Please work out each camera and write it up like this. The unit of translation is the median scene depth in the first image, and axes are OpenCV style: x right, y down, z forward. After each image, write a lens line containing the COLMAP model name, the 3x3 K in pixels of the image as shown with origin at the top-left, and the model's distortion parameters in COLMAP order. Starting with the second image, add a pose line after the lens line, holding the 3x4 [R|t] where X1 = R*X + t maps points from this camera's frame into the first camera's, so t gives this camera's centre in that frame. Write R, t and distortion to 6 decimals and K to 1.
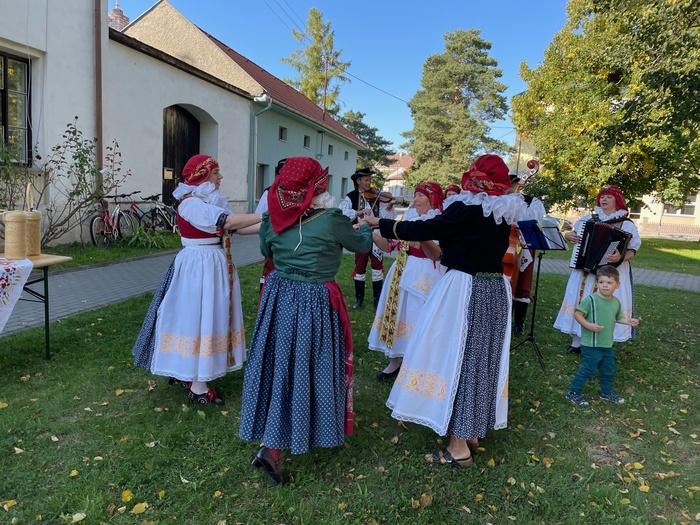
lens RADIAL K [[536.4, 0, 354.1], [0, 536.4, 262.8], [0, 0, 1]] dist [0.095984, -0.092724]
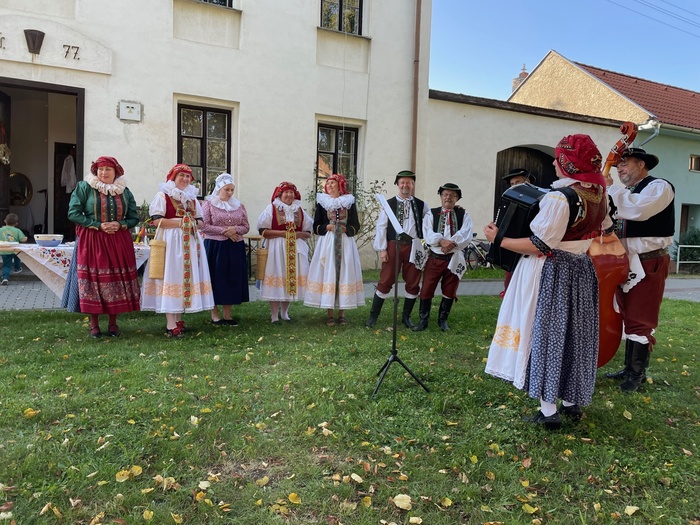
lens RADIAL K [[536.4, 0, 369.6], [0, 536.4, 271.2], [0, 0, 1]] dist [0.095984, -0.092724]
pose [[0.655935, 0.018608, -0.754588, 0.173715], [-0.090015, 0.994490, -0.053722, 0.015630], [0.749431, 0.103162, 0.653996, 0.091848]]
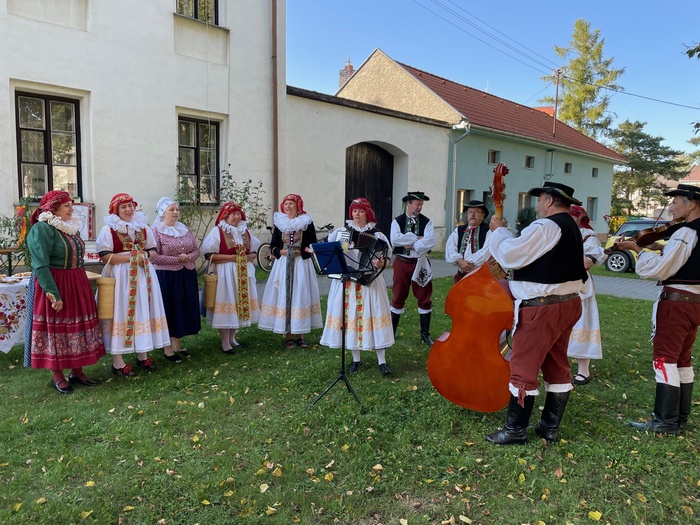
lens RADIAL K [[536.4, 0, 350.7], [0, 536.4, 257.1], [0, 0, 1]] dist [0.095984, -0.092724]
pose [[0.871060, -0.002307, -0.491171, 0.120122], [-0.026869, 0.998268, -0.052339, -0.002038], [0.490441, 0.058788, 0.869489, 0.038604]]
